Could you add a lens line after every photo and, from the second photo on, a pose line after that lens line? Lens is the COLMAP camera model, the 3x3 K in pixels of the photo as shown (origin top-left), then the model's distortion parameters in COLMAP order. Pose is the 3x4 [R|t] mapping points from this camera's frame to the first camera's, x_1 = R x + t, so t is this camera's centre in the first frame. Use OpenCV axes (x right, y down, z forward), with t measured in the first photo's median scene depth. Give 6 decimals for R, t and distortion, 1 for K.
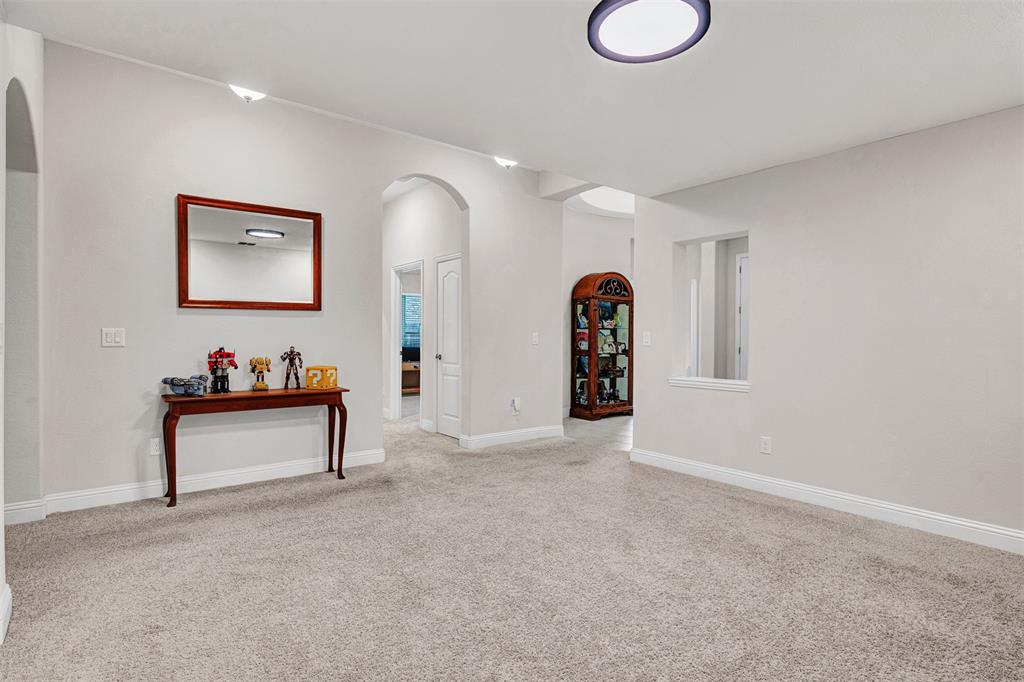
lens RADIAL K [[521.7, 0, 510.1], [0, 521.7, 340.1], [0, 0, 1]] dist [-0.001433, 0.001352]
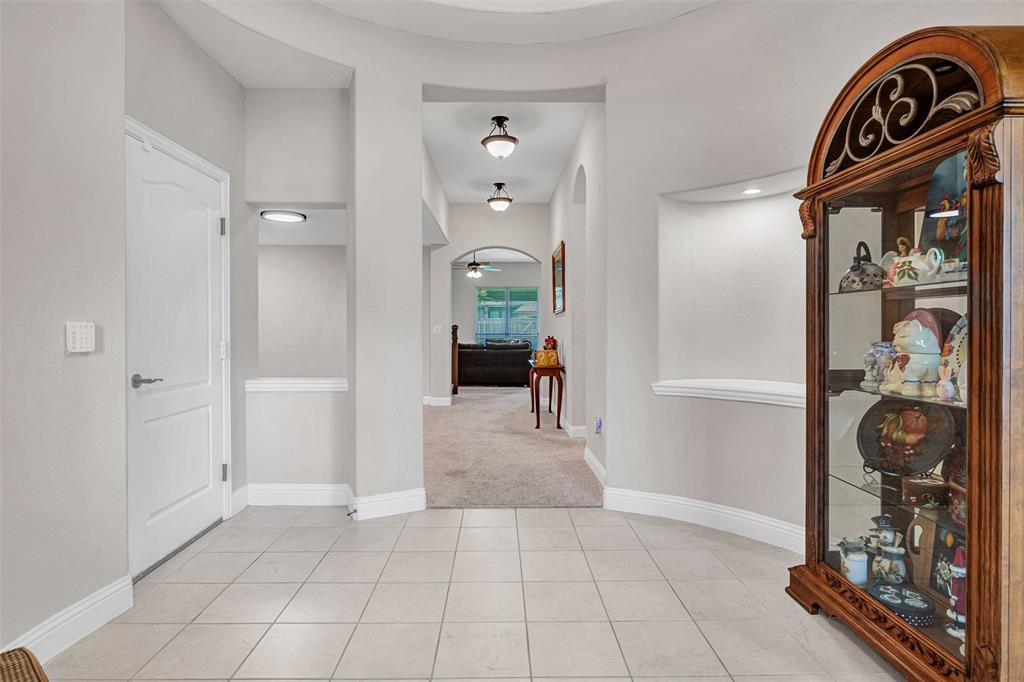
lens RADIAL K [[521.7, 0, 510.8], [0, 521.7, 335.2], [0, 0, 1]] dist [-0.001433, 0.001352]
pose [[-0.603007, 0.003775, -0.797727, 0.480885], [-0.005648, 0.999944, 0.009002, -0.002854], [0.797716, 0.009934, -0.602952, 0.991062]]
